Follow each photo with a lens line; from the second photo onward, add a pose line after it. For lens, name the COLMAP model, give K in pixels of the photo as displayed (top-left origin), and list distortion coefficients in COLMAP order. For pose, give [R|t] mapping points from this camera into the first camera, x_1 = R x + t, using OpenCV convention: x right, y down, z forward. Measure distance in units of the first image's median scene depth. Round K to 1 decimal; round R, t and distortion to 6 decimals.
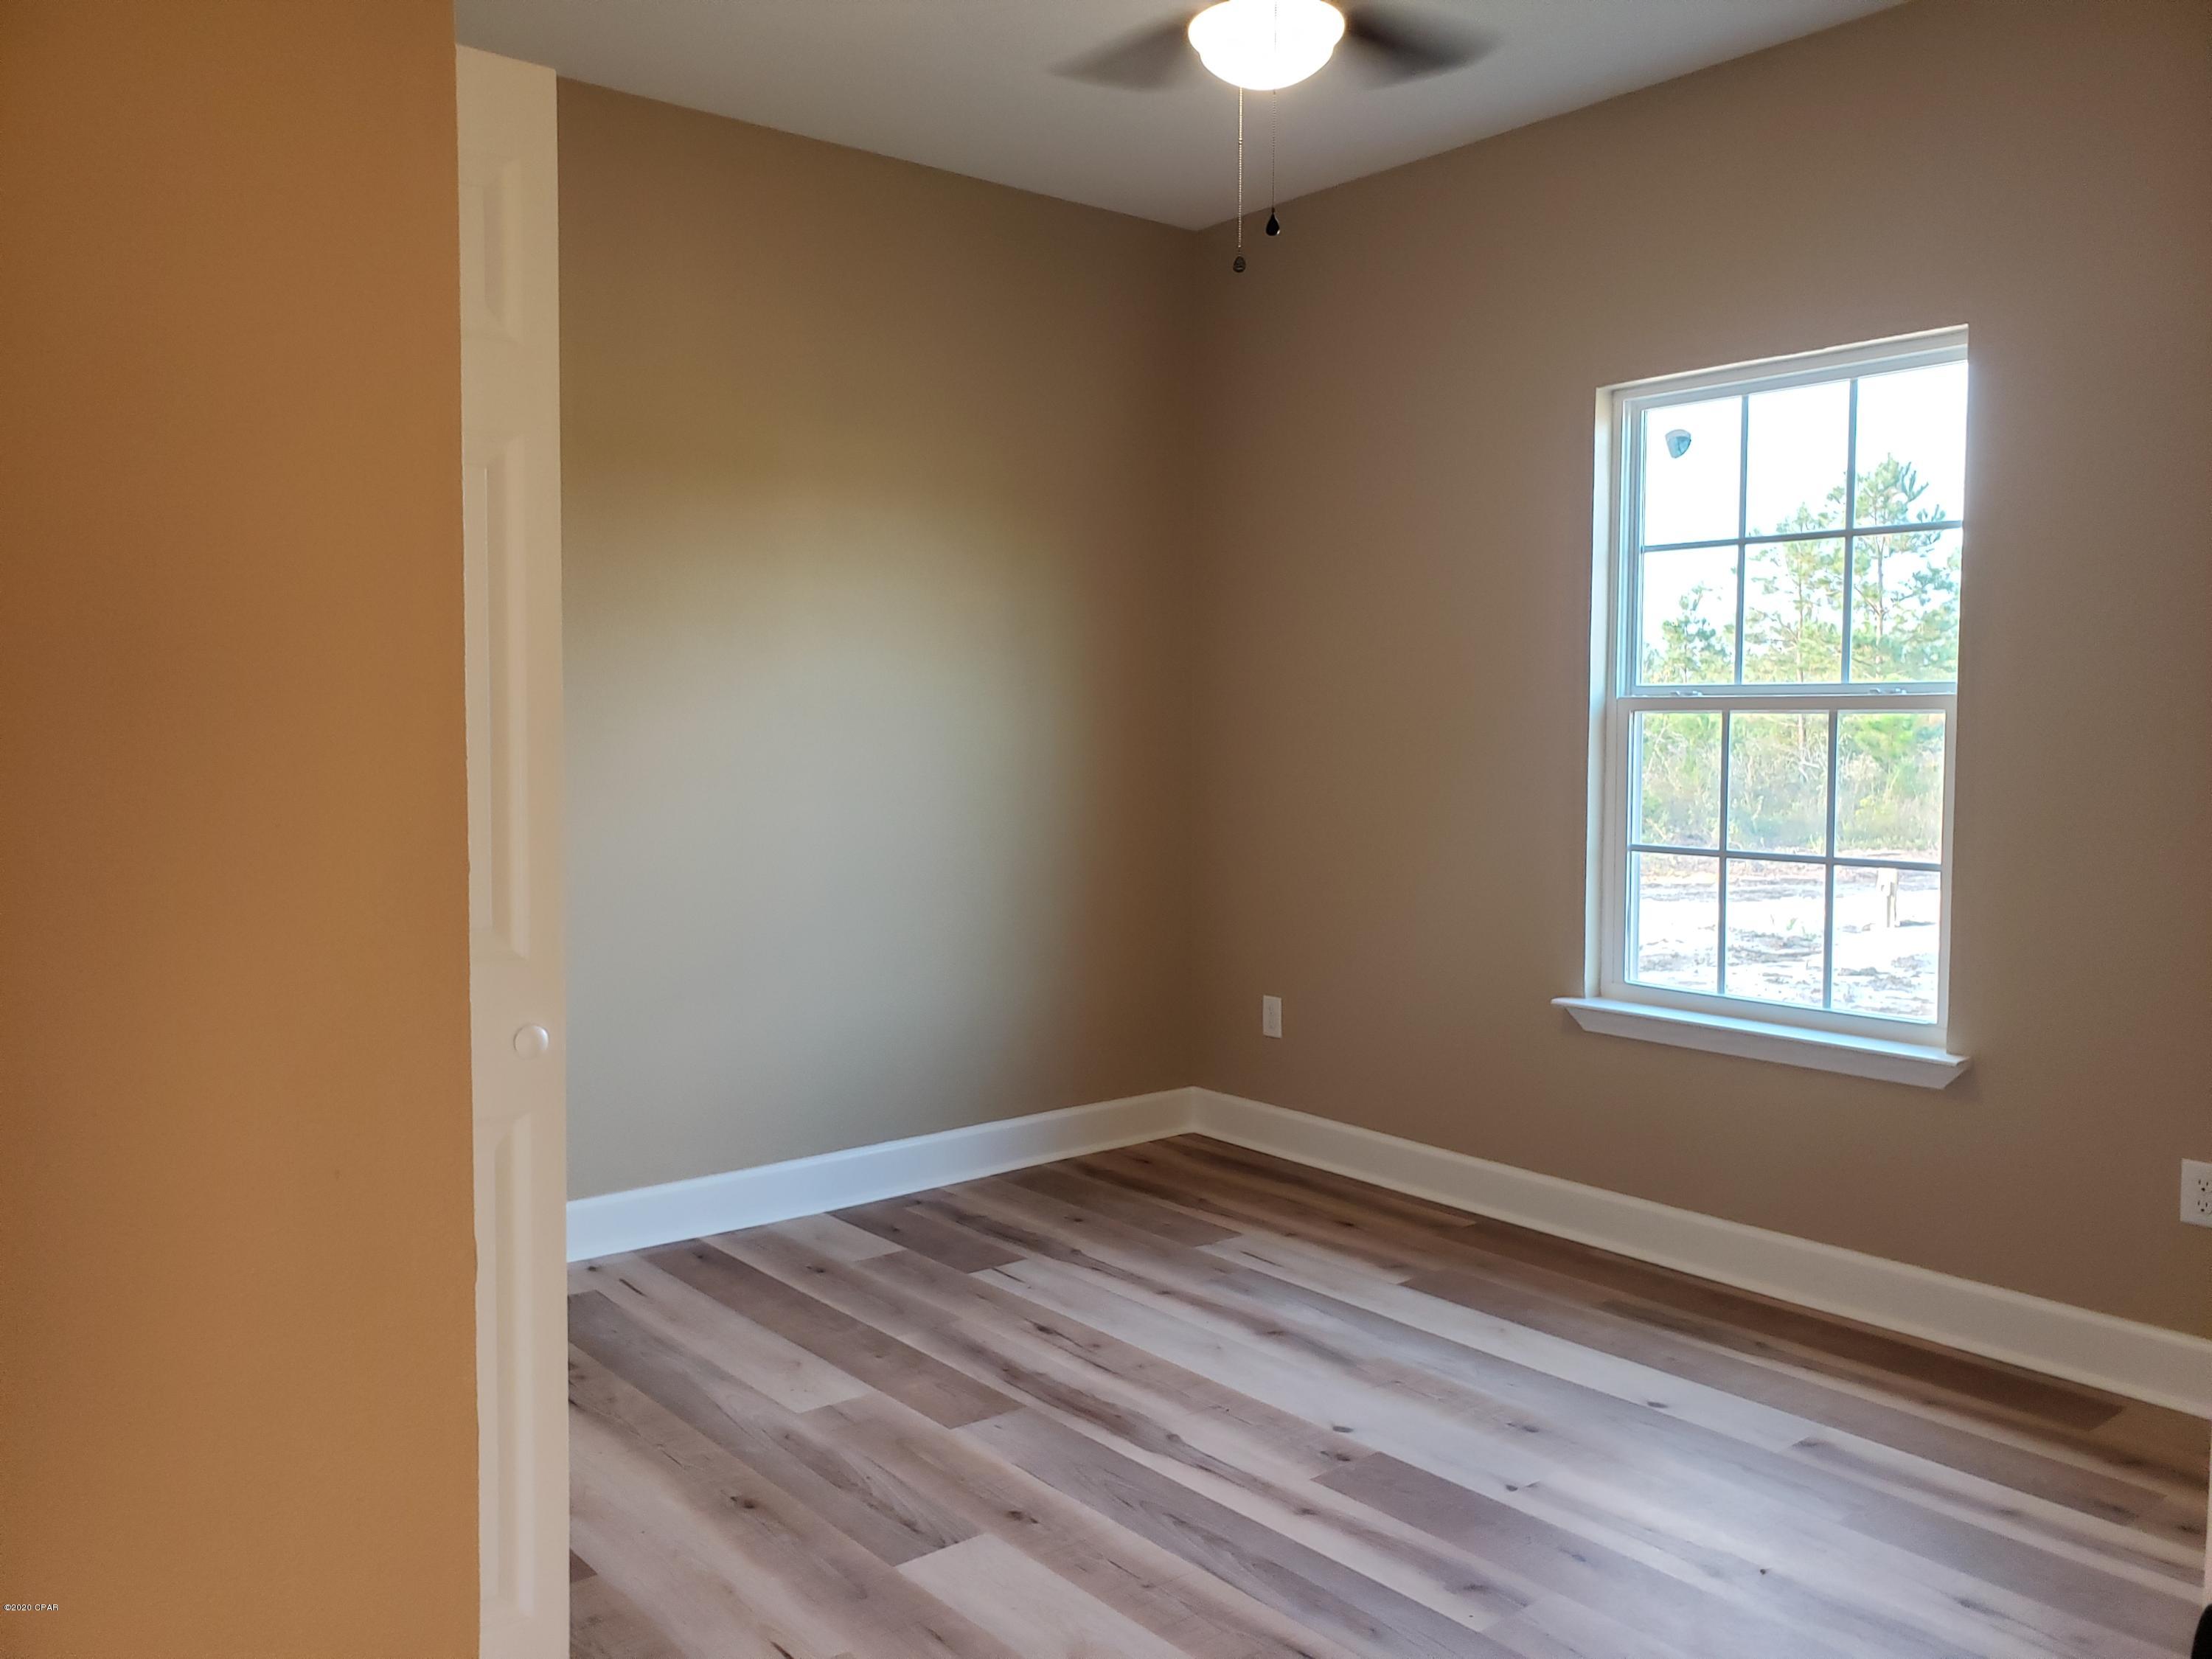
lens RADIAL K [[1702.4, 0, 1127.7], [0, 1702.4, 821.7], [0, 0, 1]] dist [0.017626, -0.004675]
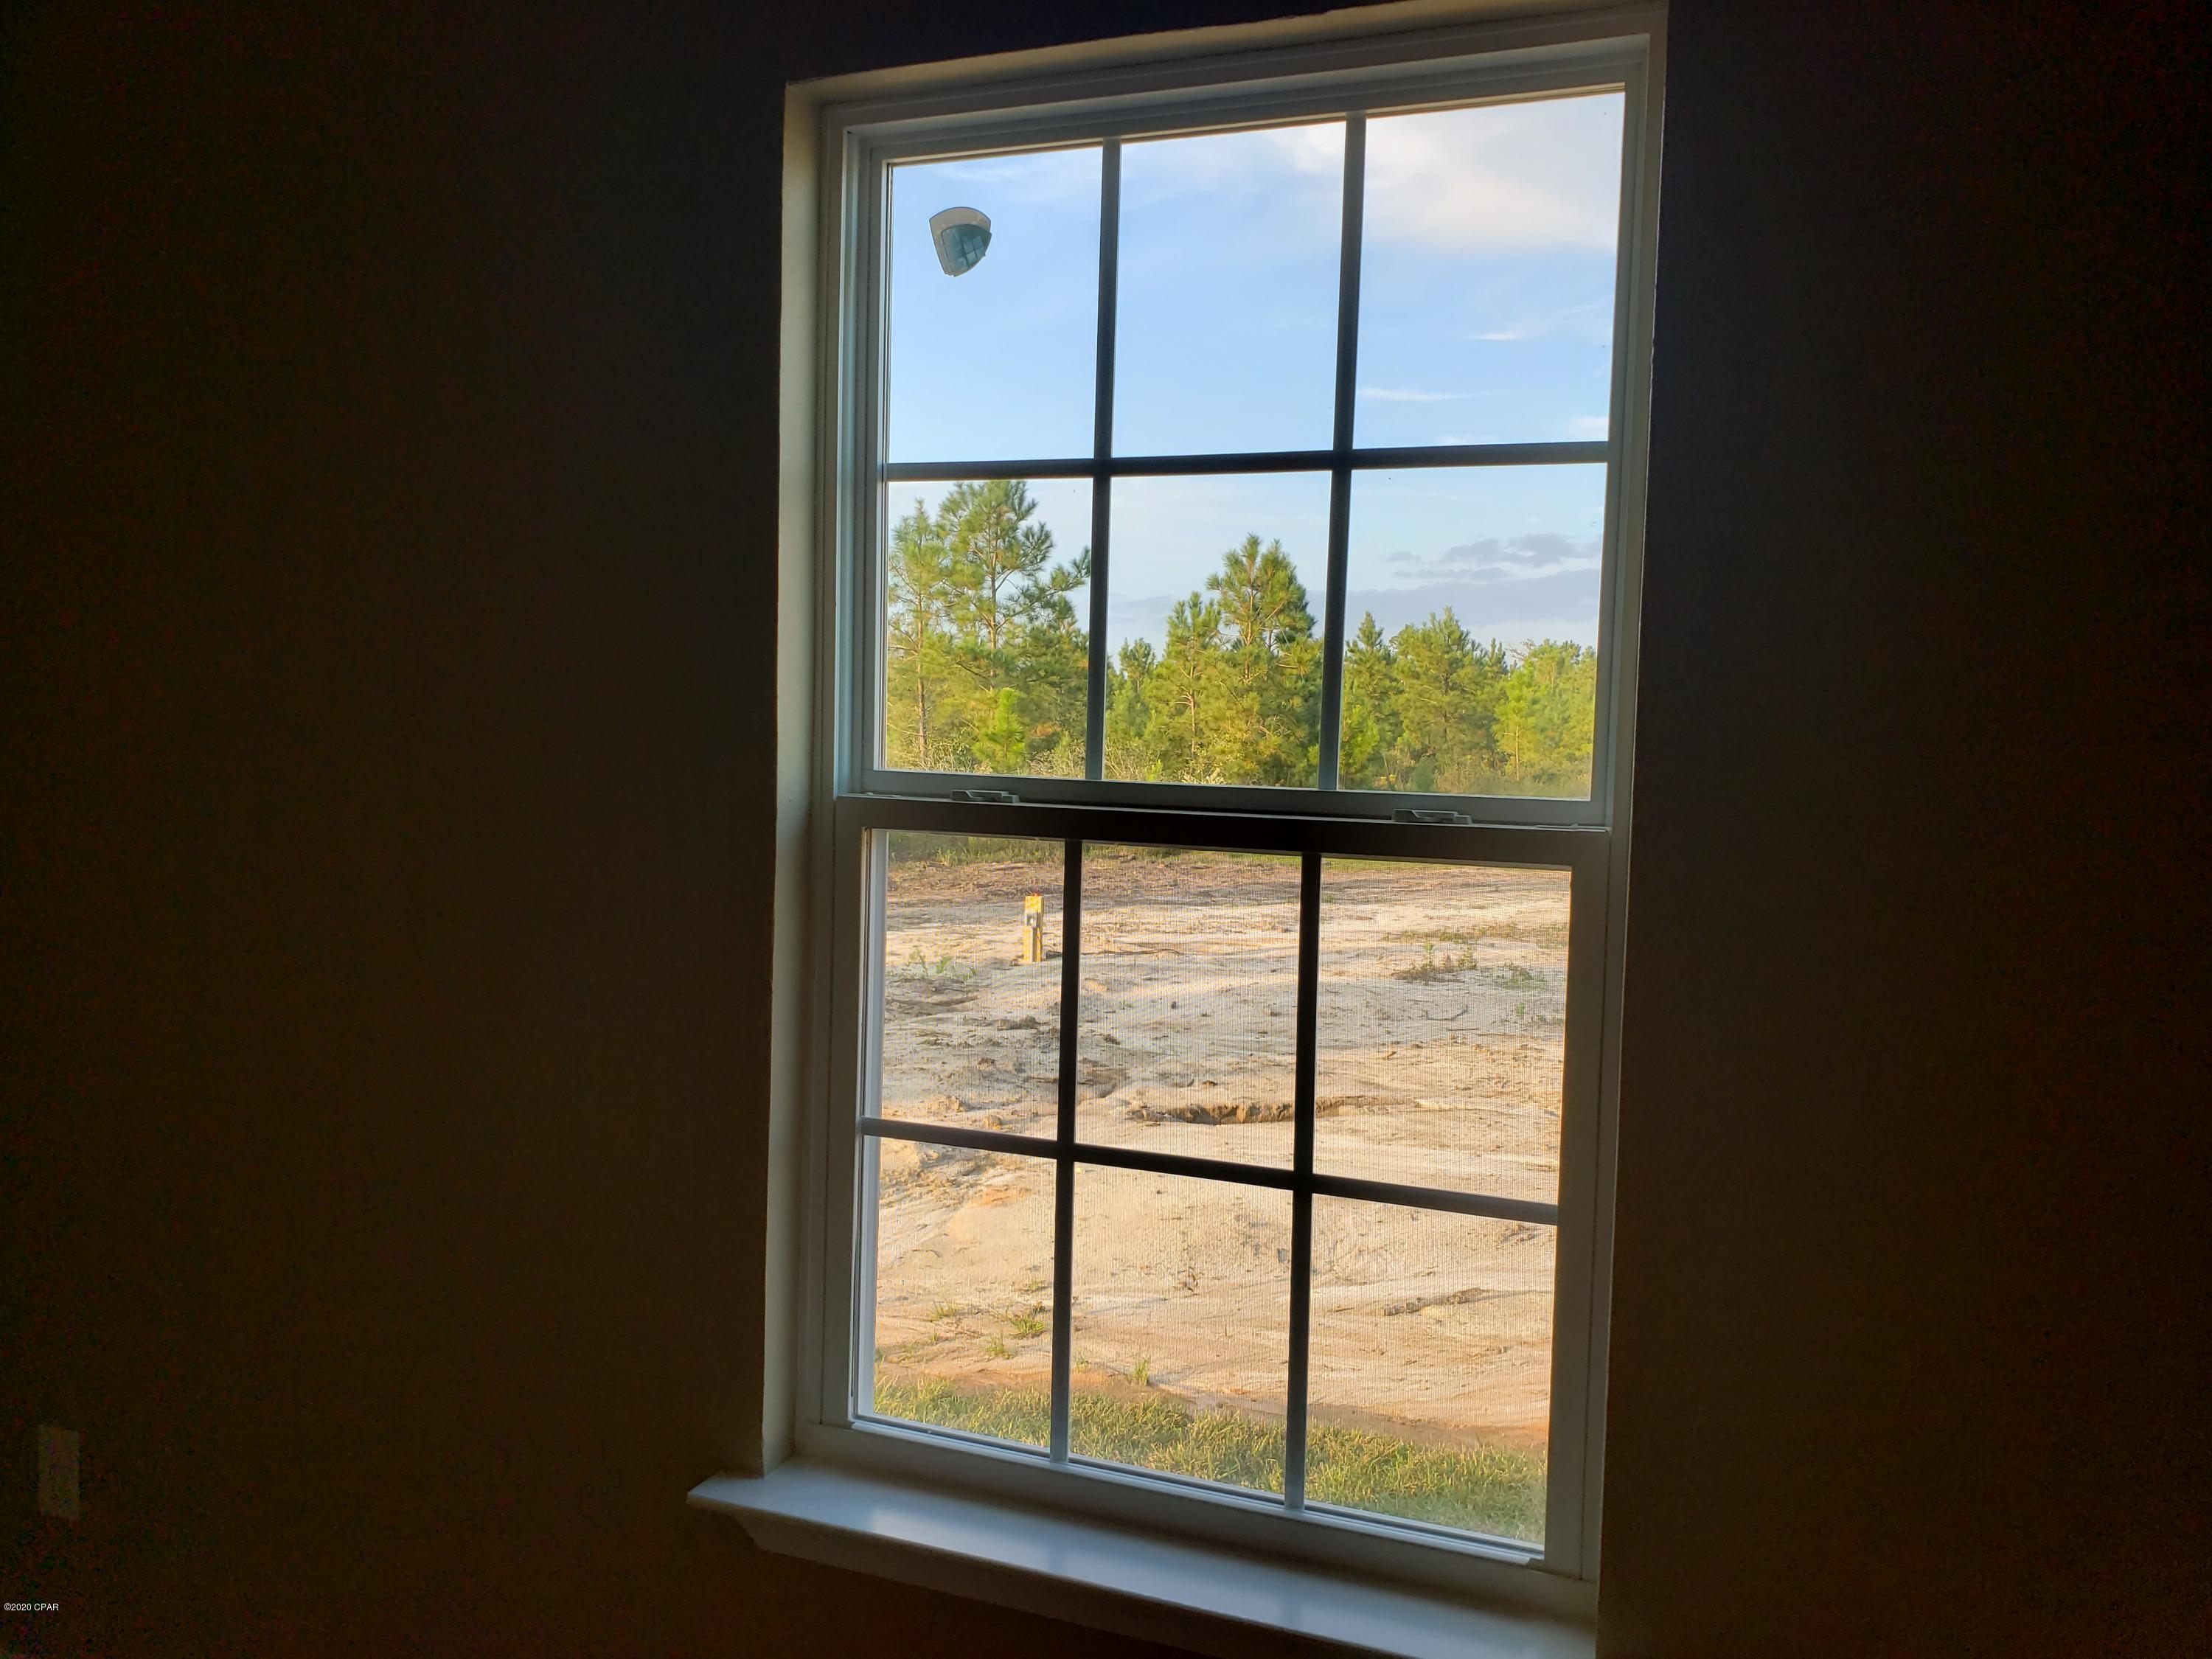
lens RADIAL K [[1665.6, 0, 1111.6], [0, 1665.6, 869.6], [0, 0, 1]] dist [0.029603, -0.001289]
pose [[0.877821, -0.016022, 0.478721, 0.040716], [0.000131, 0.999448, 0.033210, -0.020011], [-0.478989, -0.029090, 0.877339, 0.168519]]
